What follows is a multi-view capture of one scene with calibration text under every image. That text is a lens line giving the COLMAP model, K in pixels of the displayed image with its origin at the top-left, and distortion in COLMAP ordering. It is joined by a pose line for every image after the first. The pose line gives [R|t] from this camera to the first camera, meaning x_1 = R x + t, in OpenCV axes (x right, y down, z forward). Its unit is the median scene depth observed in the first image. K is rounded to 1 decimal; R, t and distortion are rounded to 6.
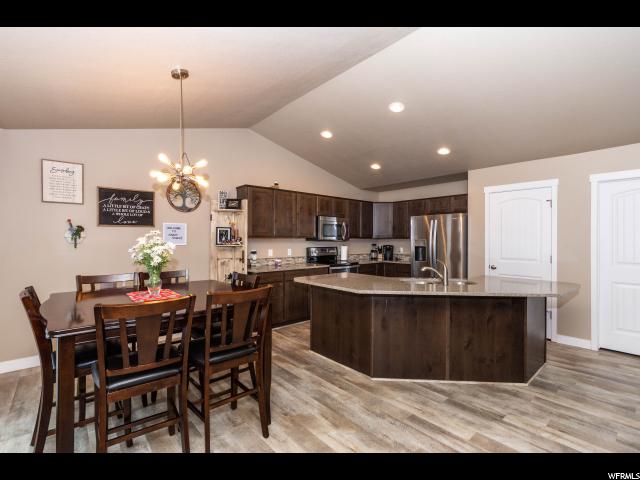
lens RADIAL K [[303.0, 0, 329.0], [0, 303.0, 237.4], [0, 0, 1]] dist [-0.008902, -0.002226]
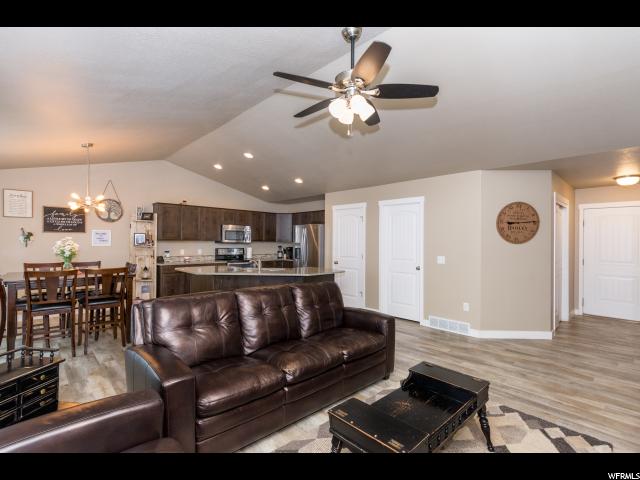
lens RADIAL K [[303.0, 0, 325.0], [0, 303.0, 240.7], [0, 0, 1]] dist [-0.008902, -0.002226]
pose [[0.998830, 0.006019, 0.047993, 0.439722], [-0.006136, 0.999979, 0.002307, -0.007235], [-0.047978, -0.002598, 0.998845, -0.434460]]
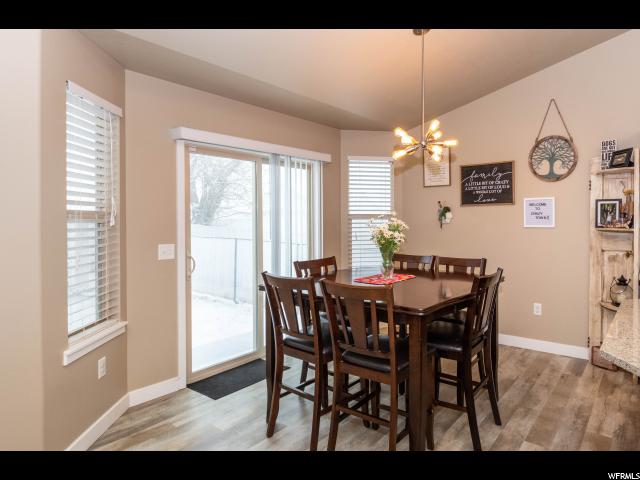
lens RADIAL K [[390.6, 0, 378.4], [0, 390.6, 221.5], [0, 0, 1]] dist [-0.005173, 0.000829]
pose [[0.216912, 0.002886, -0.976187, 0.326990], [0.013100, 0.999897, 0.005867, 0.000528], [0.976103, -0.014061, 0.216851, 0.373111]]
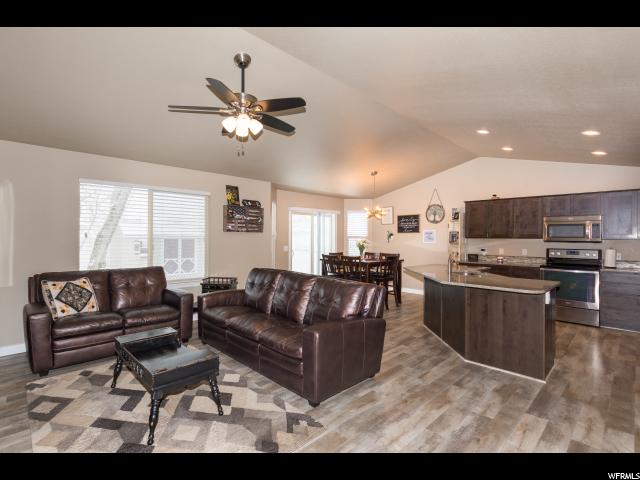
lens RADIAL K [[303.0, 0, 323.8], [0, 303.0, 238.0], [0, 0, 1]] dist [-0.008902, -0.002226]
pose [[0.077802, -0.001021, -0.996968, 1.119289], [-0.000367, 0.999999, -0.001053, -0.000702], [0.996969, 0.000447, 0.077801, 0.234372]]
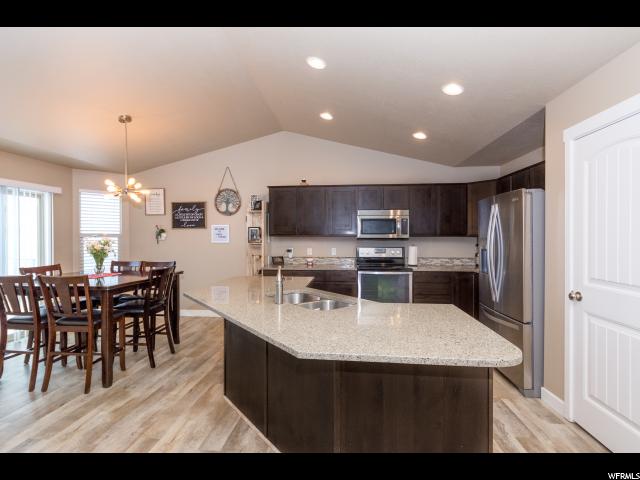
lens RADIAL K [[303.0, 0, 317.0], [0, 303.0, 241.0], [0, 0, 1]] dist [-0.008902, -0.002226]
pose [[0.686293, 0.007255, -0.727289, 0.633025], [0.006439, 0.999850, 0.016049, 0.001090], [0.727296, -0.015697, 0.686144, 0.402359]]
